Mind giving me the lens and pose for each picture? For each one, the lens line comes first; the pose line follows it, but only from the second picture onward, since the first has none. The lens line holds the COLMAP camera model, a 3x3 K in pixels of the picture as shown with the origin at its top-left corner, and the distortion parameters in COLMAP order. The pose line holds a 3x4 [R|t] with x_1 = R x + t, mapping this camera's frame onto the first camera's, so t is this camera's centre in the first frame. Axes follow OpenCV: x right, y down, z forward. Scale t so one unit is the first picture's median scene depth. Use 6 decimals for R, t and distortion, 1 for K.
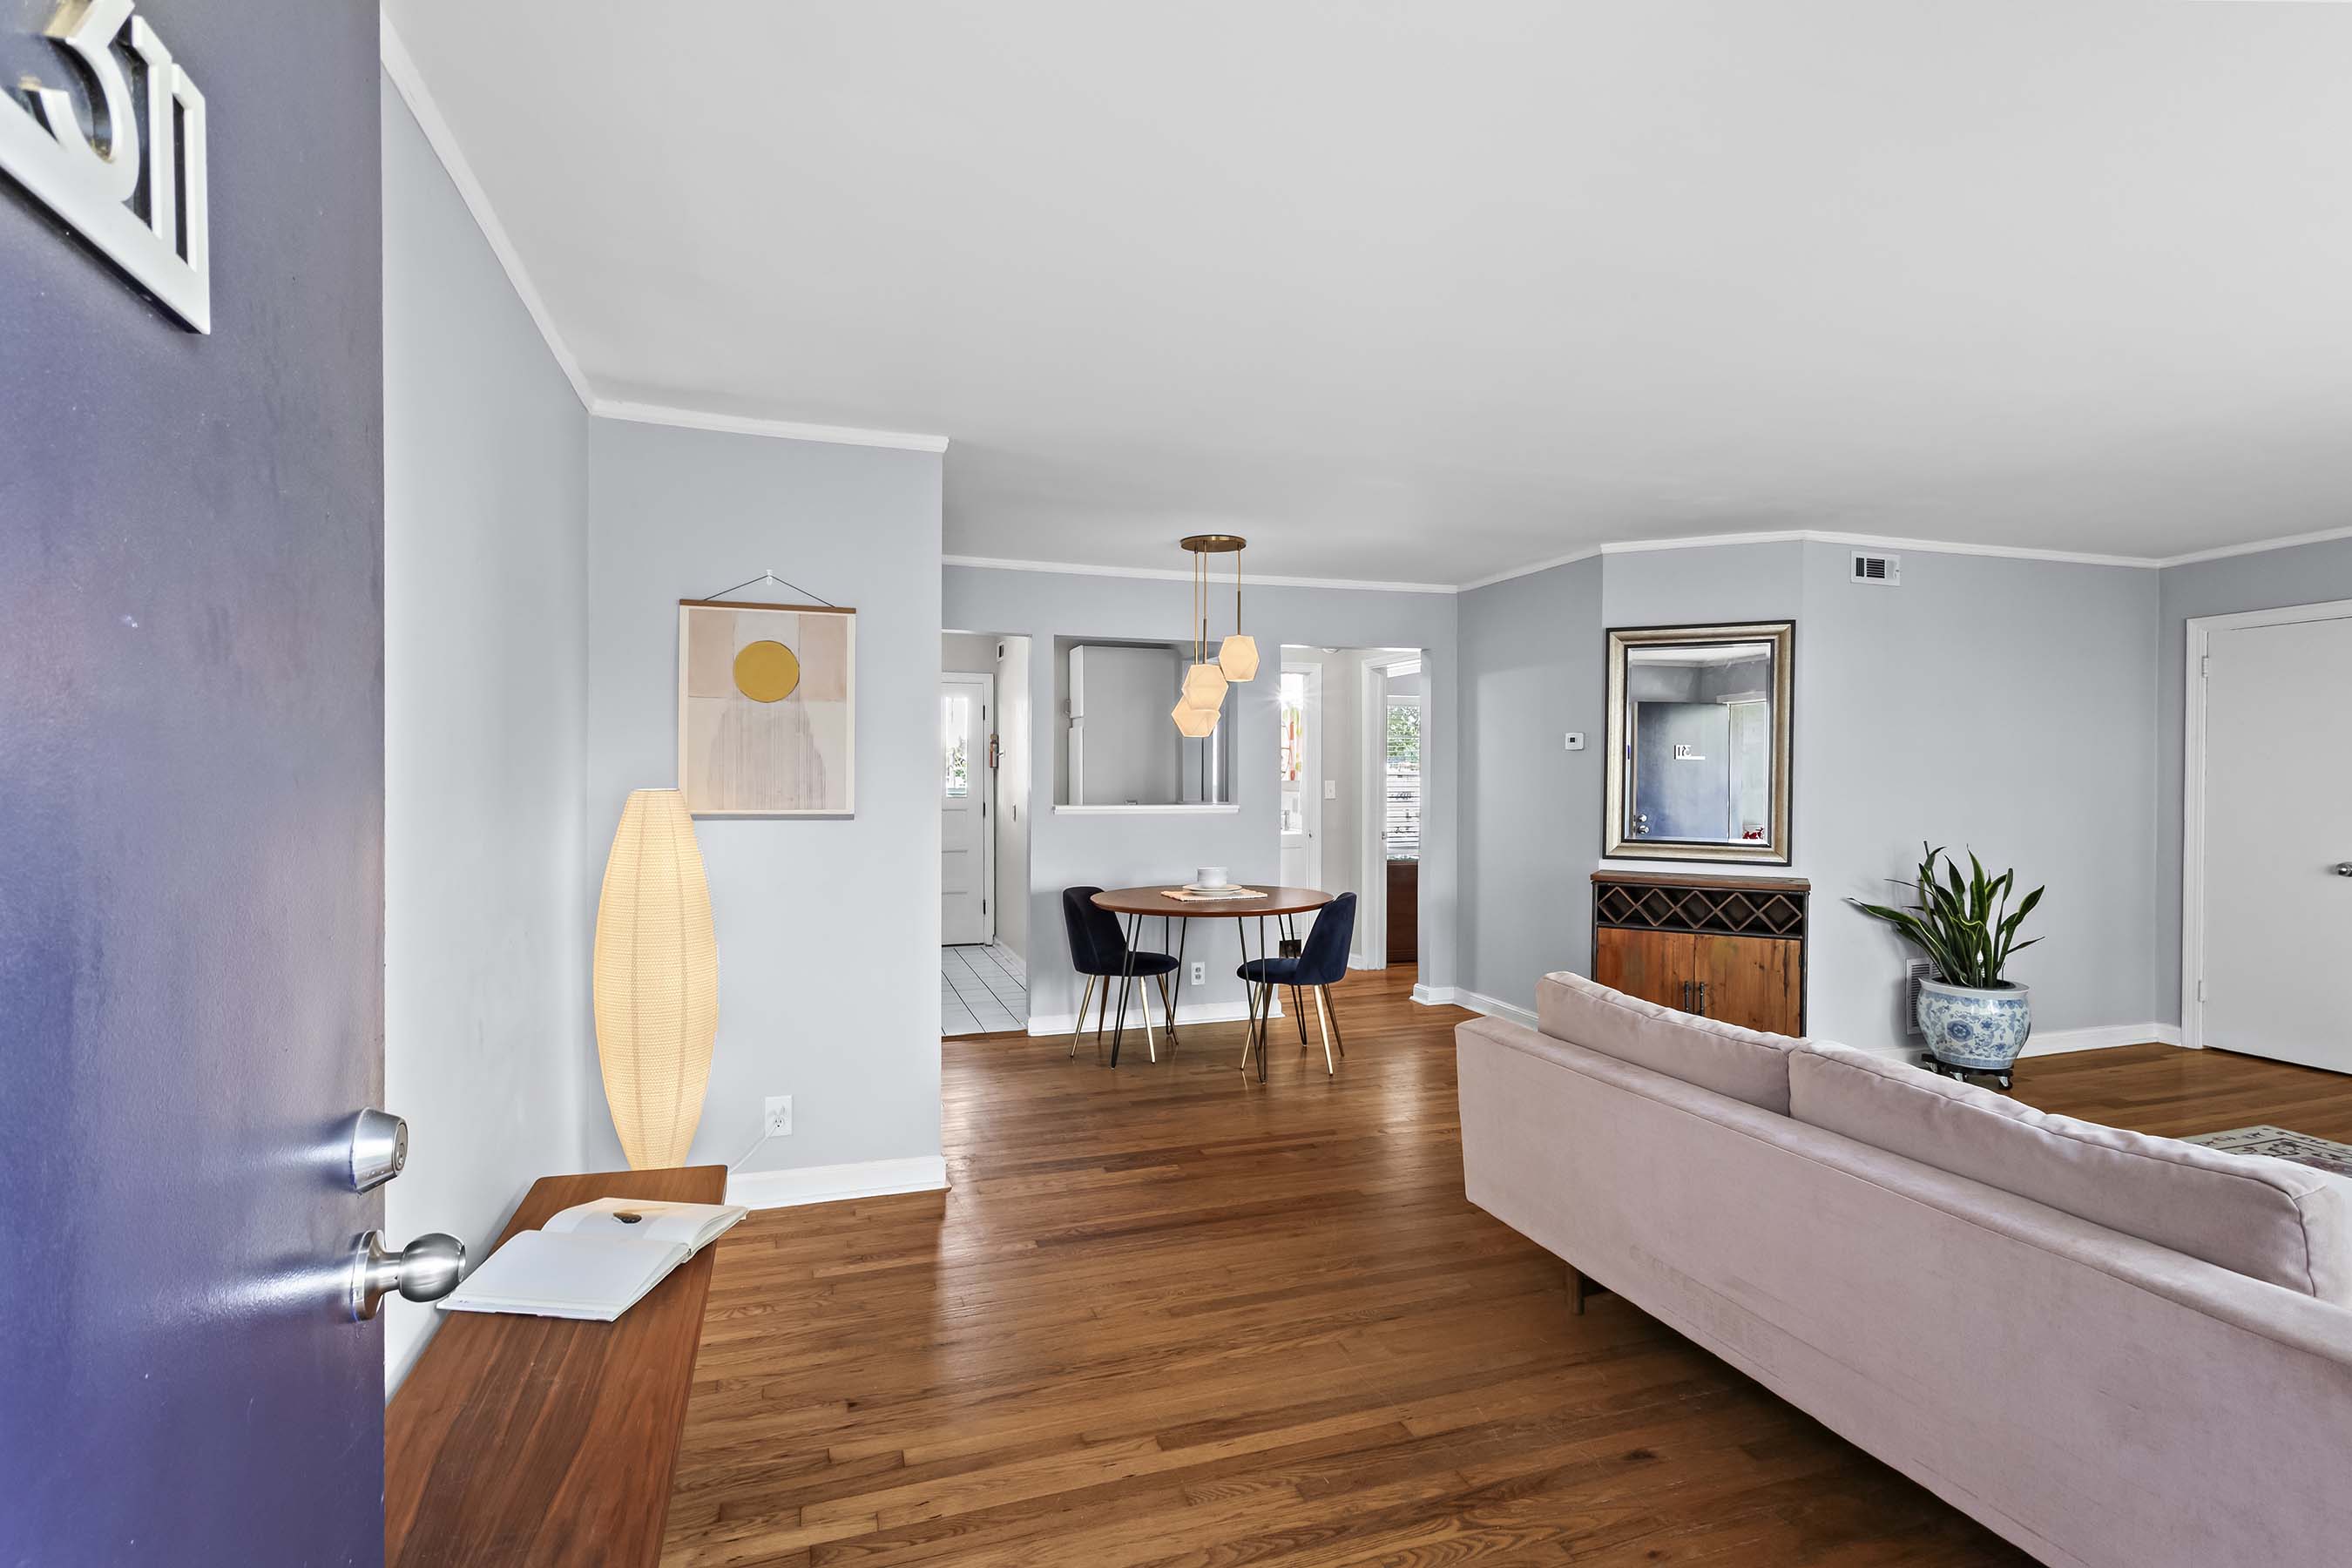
lens RADIAL K [[1131.6, 0, 1165.2], [0, 1131.6, 782.2], [0, 0, 1]] dist [0.001479, 0.003882]
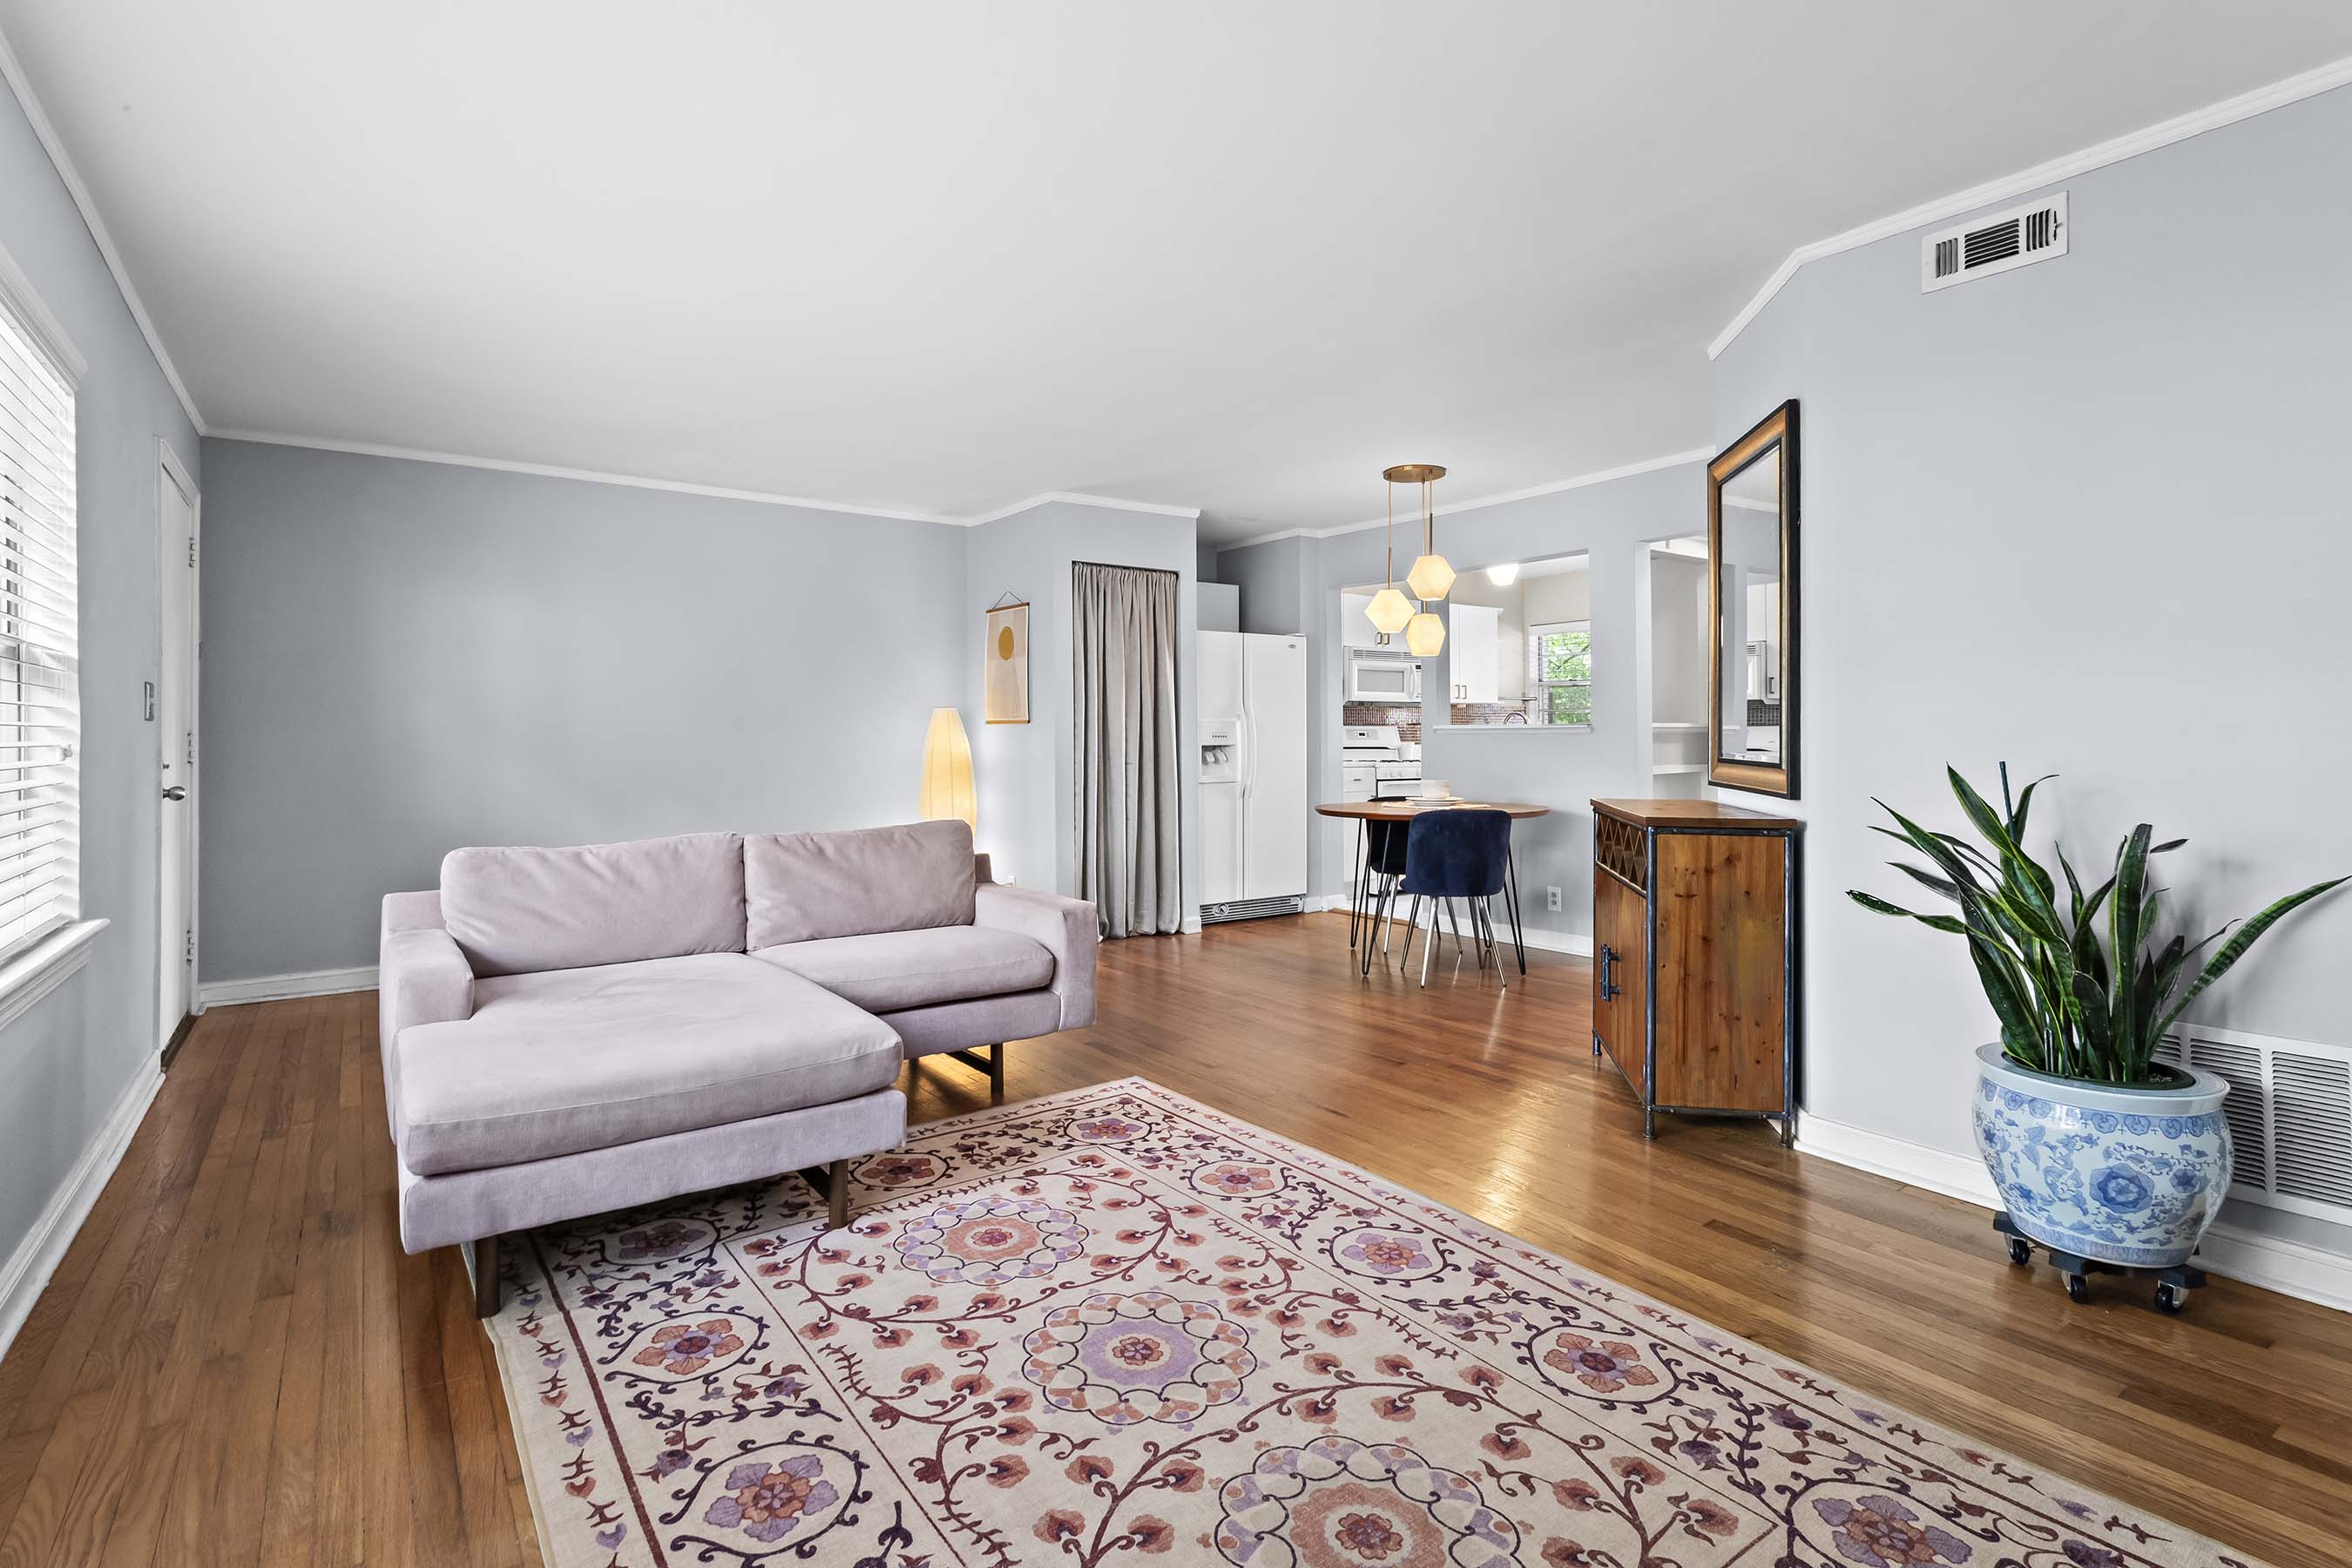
lens RADIAL K [[1131.6, 0, 1148.4], [0, 1131.6, 711.3], [0, 0, 1]] dist [0.001479, 0.003882]
pose [[0.289311, -0.027166, -0.956850, 1.033778], [0.006776, 0.999630, -0.026331, 0.041033], [0.957211, 0.001135, 0.289388, 0.480730]]
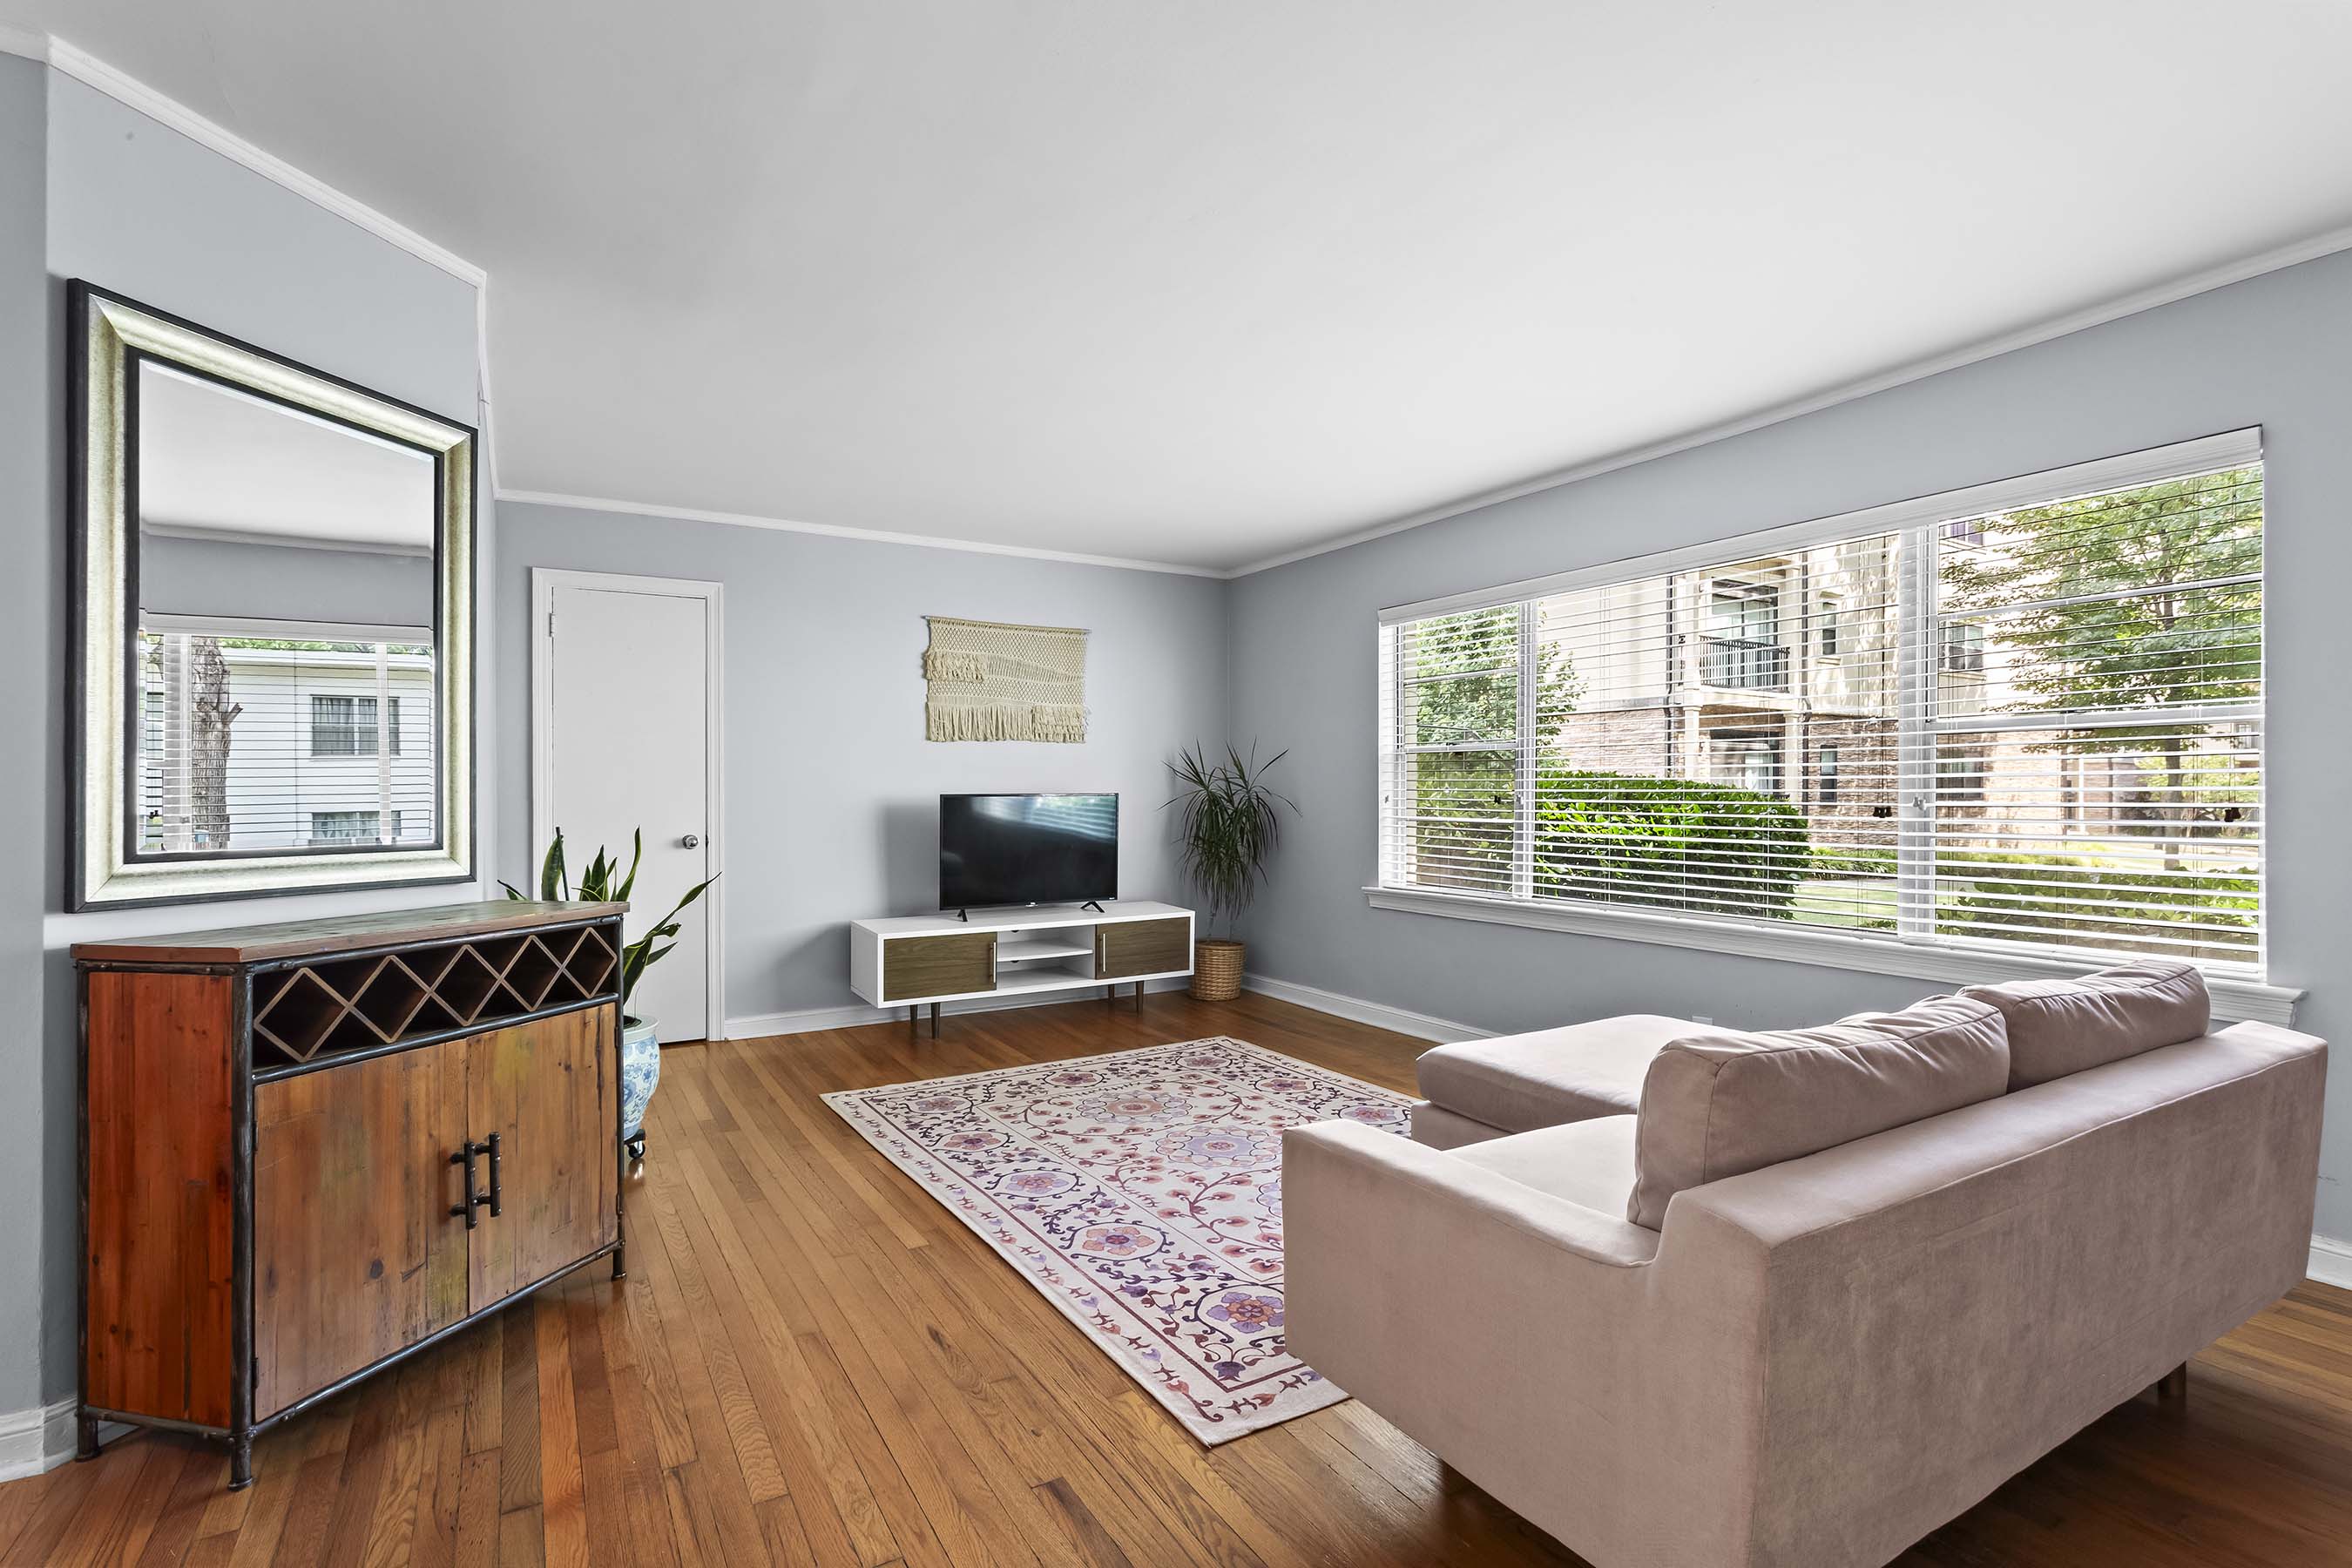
lens RADIAL K [[1131.6, 0, 1188.4], [0, 1131.6, 804.0], [0, 0, 1]] dist [0.001479, 0.003882]
pose [[-0.240146, -0.010015, 0.970685, -0.057180], [0.003542, 0.999931, 0.011193, 0.031873], [-0.970730, 0.006126, -0.240094, 0.786872]]
